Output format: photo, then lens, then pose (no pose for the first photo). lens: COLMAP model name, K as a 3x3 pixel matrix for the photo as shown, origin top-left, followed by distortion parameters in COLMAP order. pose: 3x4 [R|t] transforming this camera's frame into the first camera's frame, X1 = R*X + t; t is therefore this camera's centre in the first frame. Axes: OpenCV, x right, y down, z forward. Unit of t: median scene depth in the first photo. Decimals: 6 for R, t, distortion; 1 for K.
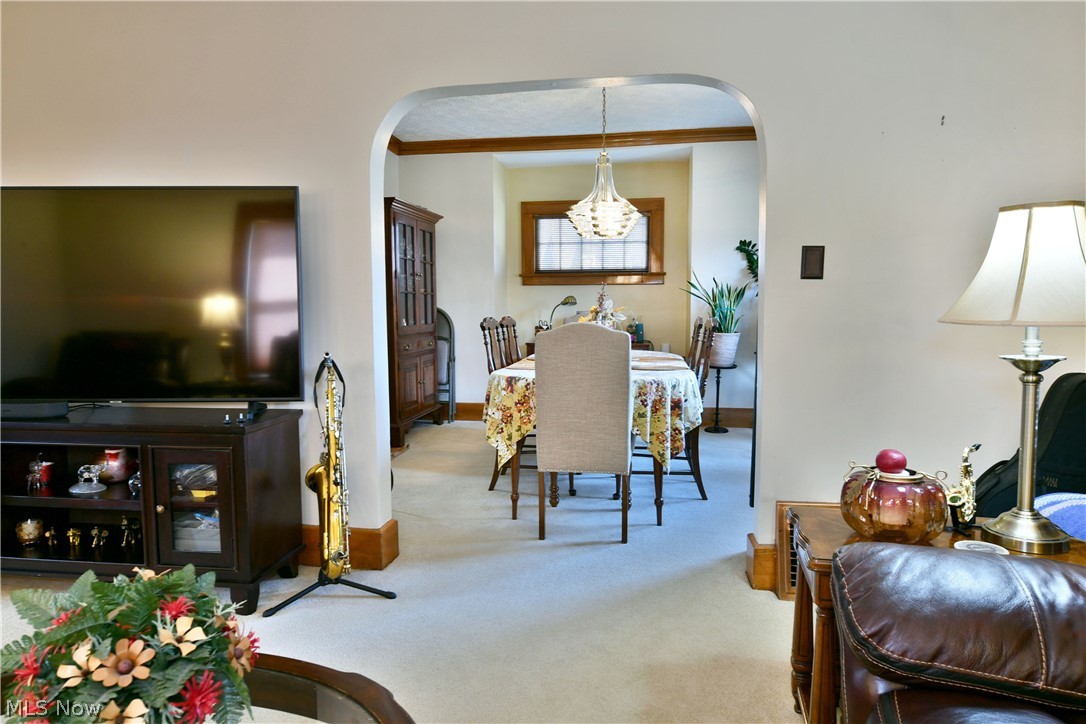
lens RADIAL K [[655.5, 0, 540.7], [0, 655.5, 363.8], [0, 0, 1]] dist [-0.012317, -0.006903]
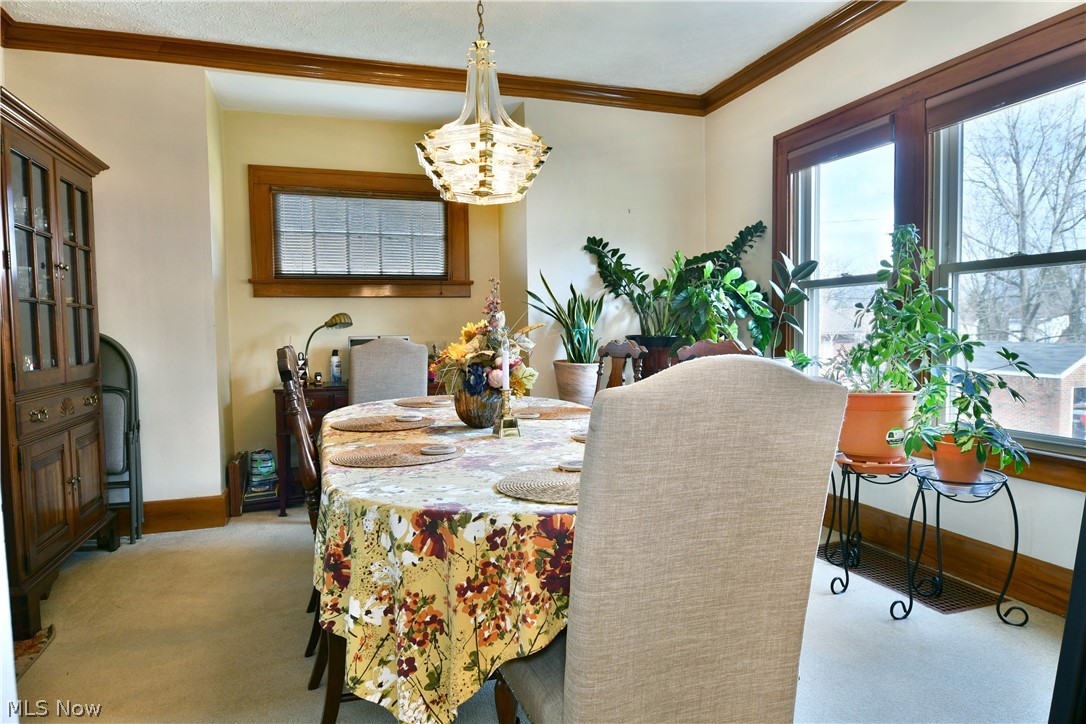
lens RADIAL K [[655.5, 0, 540.7], [0, 655.5, 363.8], [0, 0, 1]] dist [-0.012317, -0.006903]
pose [[0.885543, -0.032900, 0.463390, -0.090168], [0.052188, 0.998220, -0.028858, -0.027453], [-0.461616, 0.049738, 0.885684, 0.377279]]
